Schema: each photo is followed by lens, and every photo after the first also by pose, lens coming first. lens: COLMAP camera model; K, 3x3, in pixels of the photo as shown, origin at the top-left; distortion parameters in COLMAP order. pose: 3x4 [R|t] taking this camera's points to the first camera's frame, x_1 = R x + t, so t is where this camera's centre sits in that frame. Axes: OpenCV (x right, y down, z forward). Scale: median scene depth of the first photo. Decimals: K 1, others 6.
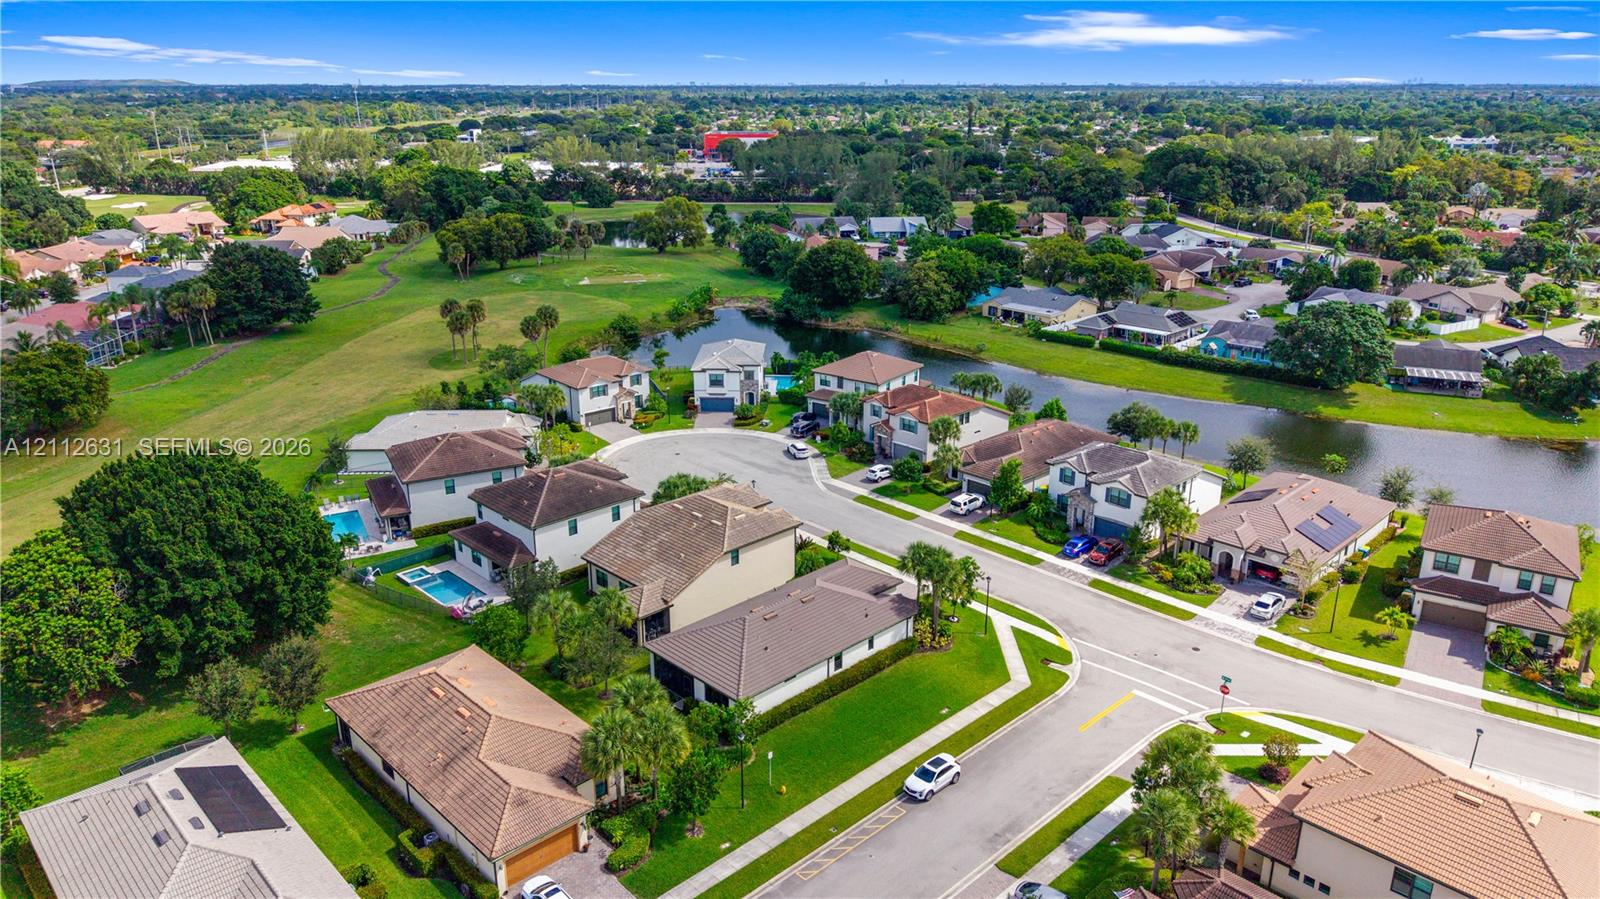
lens RADIAL K [[1080.7, 0, 807.8], [0, 1080.7, 446.9], [0, 0, 1]] dist [0.061008, -0.078575]
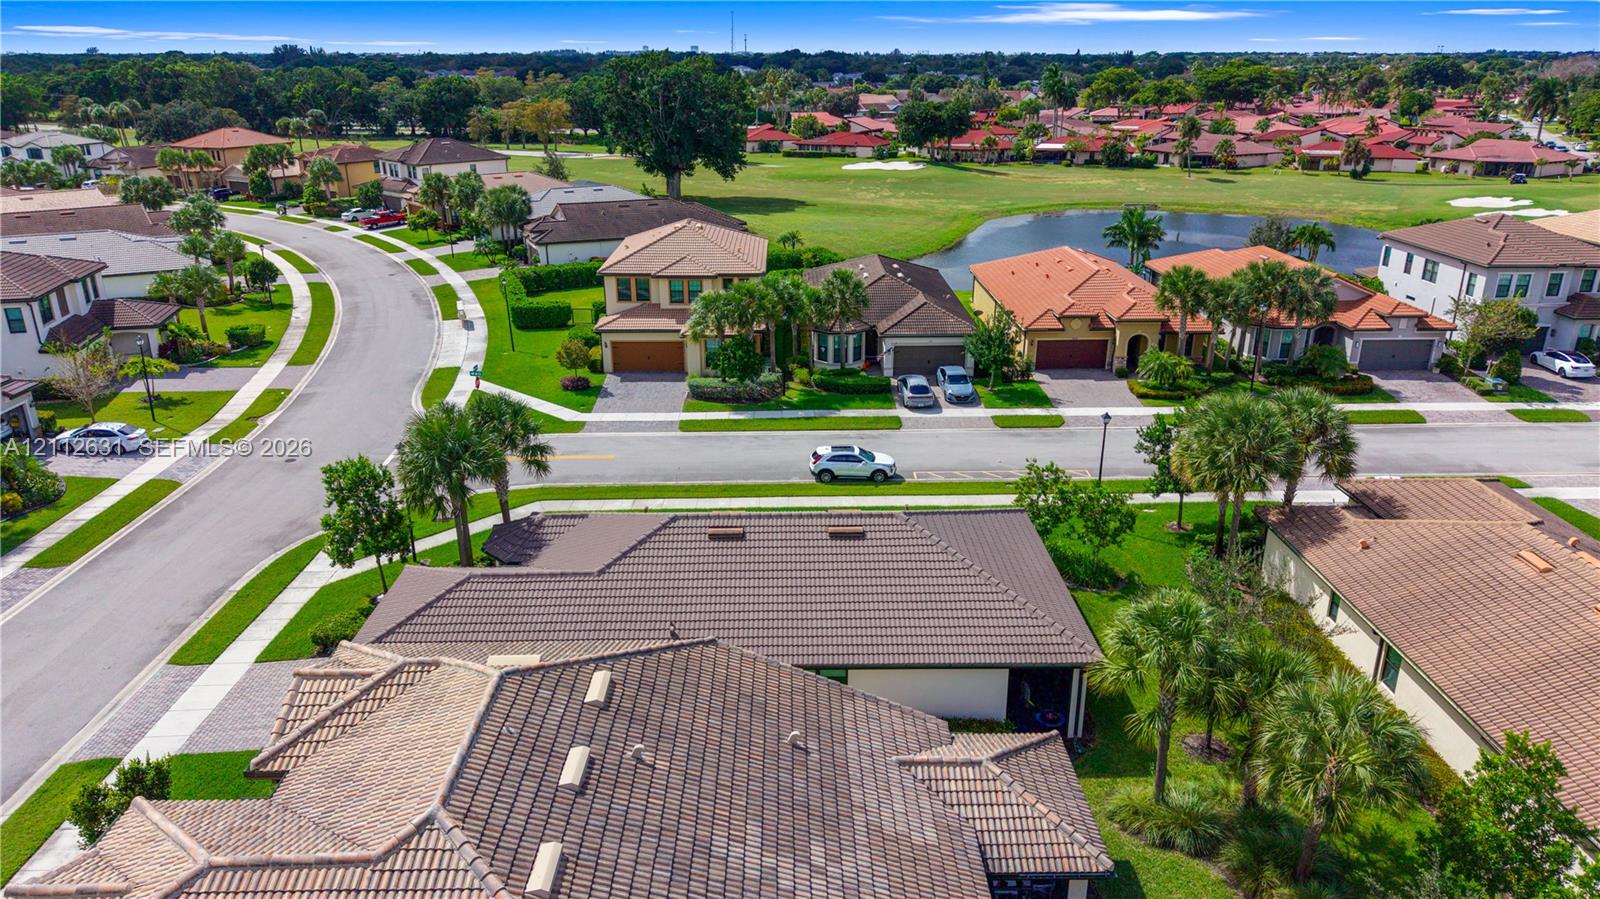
lens RADIAL K [[1071.0, 0, 802.4], [0, 1071.0, 452.8], [0, 0, 1]] dist [0.041385, -0.040114]
pose [[-0.723625, -0.240427, 0.646963, -0.238599], [0.219490, 0.808542, 0.545971, -0.087498], [-0.654363, 0.537080, -0.532310, 0.965875]]
